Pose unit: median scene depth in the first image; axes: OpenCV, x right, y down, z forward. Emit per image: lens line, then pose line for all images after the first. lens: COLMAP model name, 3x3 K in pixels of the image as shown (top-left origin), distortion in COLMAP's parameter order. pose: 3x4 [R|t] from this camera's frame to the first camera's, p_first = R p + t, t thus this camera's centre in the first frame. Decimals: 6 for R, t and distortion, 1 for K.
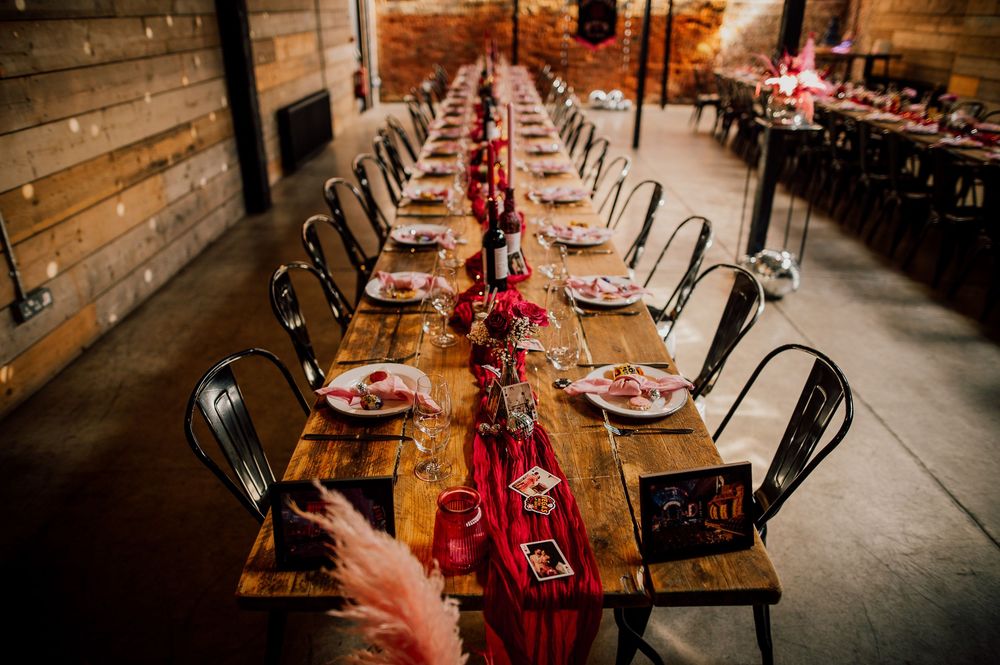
lens RADIAL K [[714.3, 0, 500.0], [0, 714.3, 332.5], [0, 0, 1]] dist [-0.045846, 0.039727]
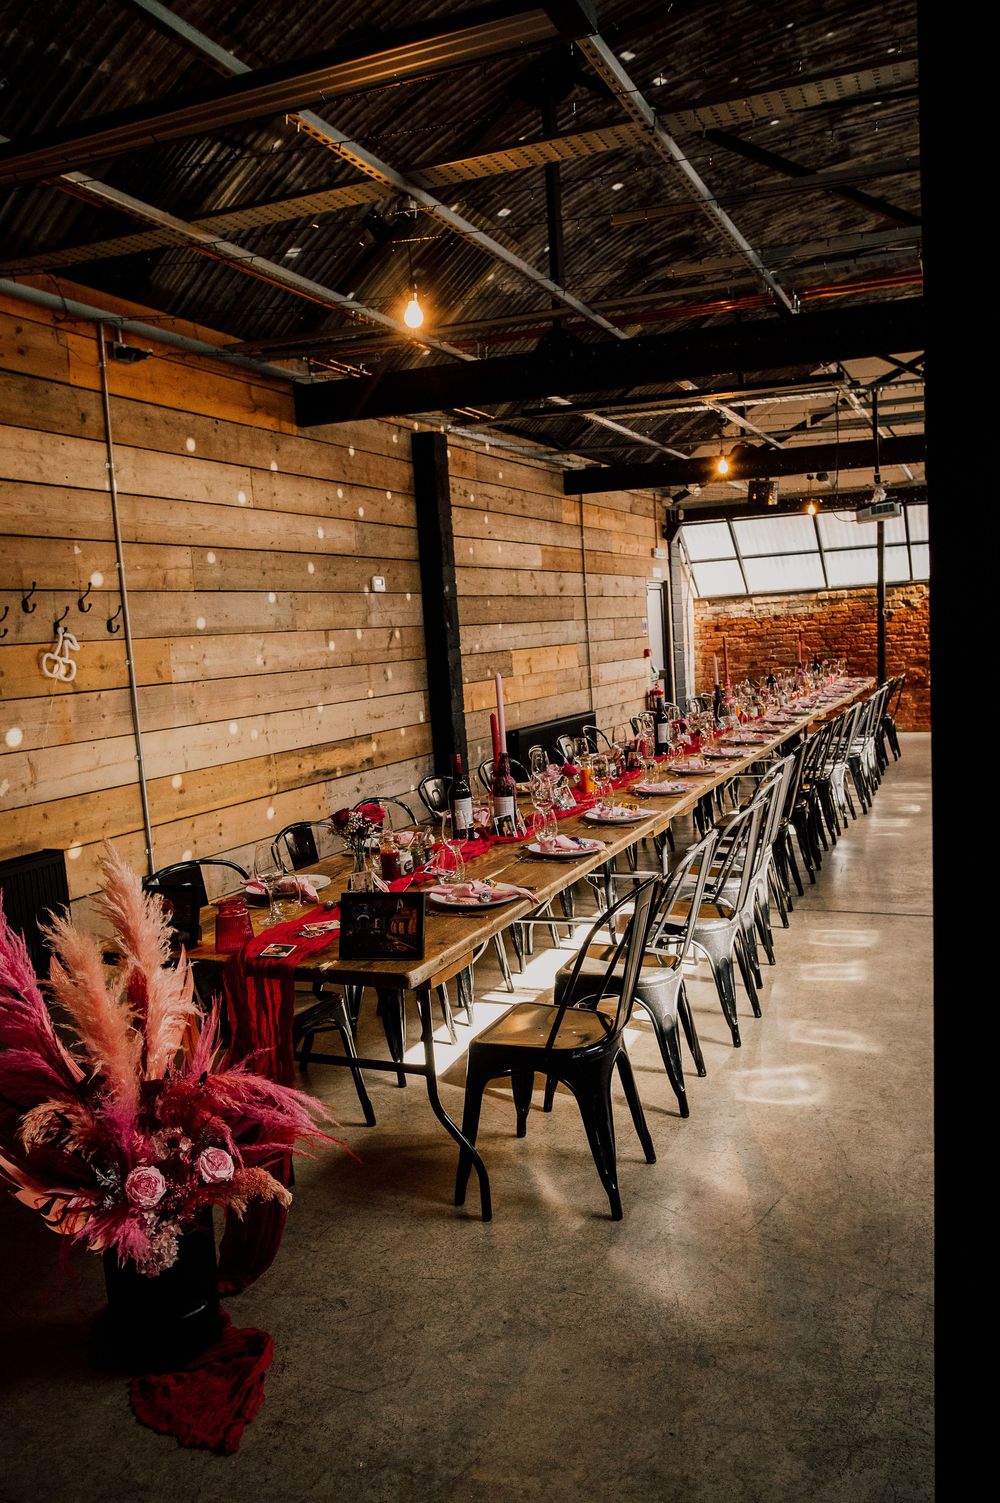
lens RADIAL K [[1132.0, 0, 492.5], [0, 1132.0, 790.6], [0, 0, 1]] dist [-0.044301, 0.004651]
pose [[0.903760, -0.000573, -0.428040, 0.305579], [-0.118897, 0.960311, -0.252323, 0.115813], [0.411196, 0.278932, 0.867822, -0.182738]]
